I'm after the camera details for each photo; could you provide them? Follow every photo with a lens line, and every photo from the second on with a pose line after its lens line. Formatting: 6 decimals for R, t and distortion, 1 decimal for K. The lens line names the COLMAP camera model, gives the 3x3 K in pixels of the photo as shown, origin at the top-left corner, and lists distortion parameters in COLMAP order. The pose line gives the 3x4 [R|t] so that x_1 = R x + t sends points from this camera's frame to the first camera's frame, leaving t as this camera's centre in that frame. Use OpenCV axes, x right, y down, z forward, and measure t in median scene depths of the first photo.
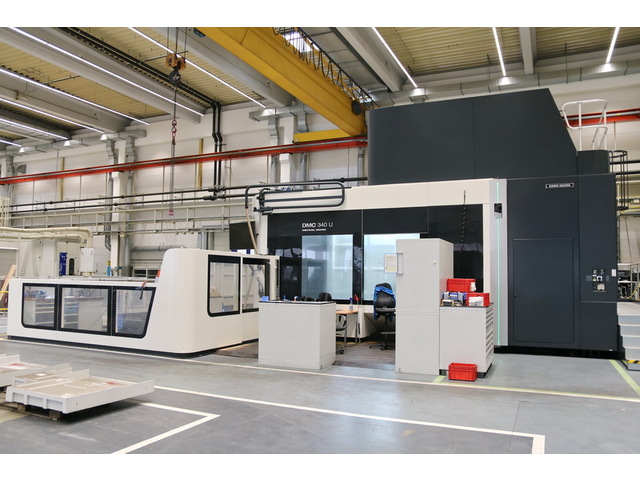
lens RADIAL K [[511.9, 0, 318.2], [0, 511.9, 244.8], [0, 0, 1]] dist [-0.124955, 0.124204]
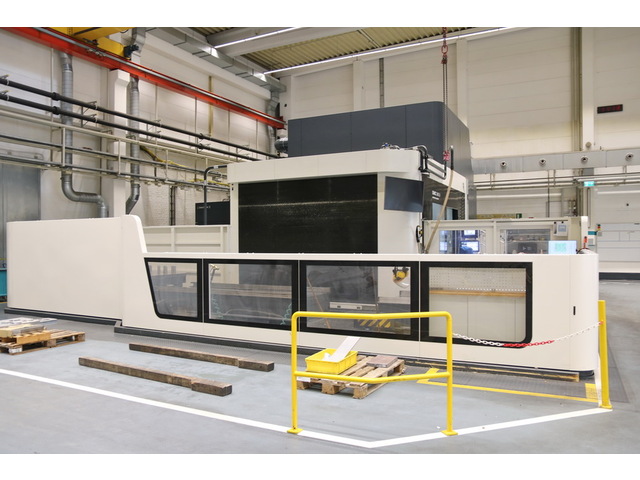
lens RADIAL K [[503.3, 0, 319.2], [0, 503.3, 245.6], [0, 0, 1]] dist [-0.121537, 0.116400]
pose [[0.047600, -0.017326, 0.998716, -0.513858], [-0.053279, 0.998382, 0.019860, 0.029768], [-0.997445, -0.054156, 0.046600, 0.578369]]
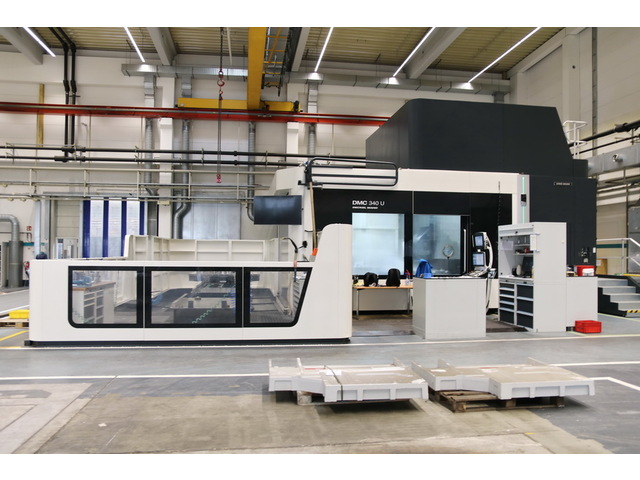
lens RADIAL K [[503.3, 0, 319.2], [0, 503.3, 245.6], [0, 0, 1]] dist [-0.121537, 0.116400]
pose [[0.842218, 0.002690, 0.539131, -0.303453], [-0.029473, 0.998722, 0.041058, 0.003843], [-0.538331, -0.050470, 0.841221, 0.099848]]
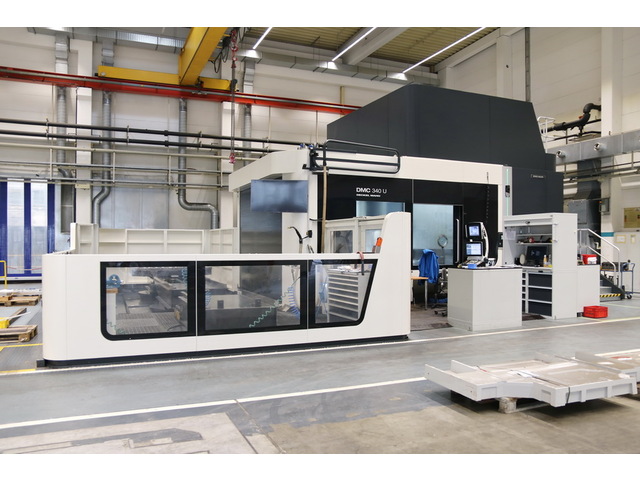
lens RADIAL K [[511.9, 0, 318.2], [0, 511.9, 244.8], [0, 0, 1]] dist [-0.124955, 0.124204]
pose [[0.673847, -0.010901, 0.738791, -0.381272], [-0.038588, 0.998007, 0.049921, 0.009471], [-0.737863, -0.062148, 0.672084, 0.203437]]
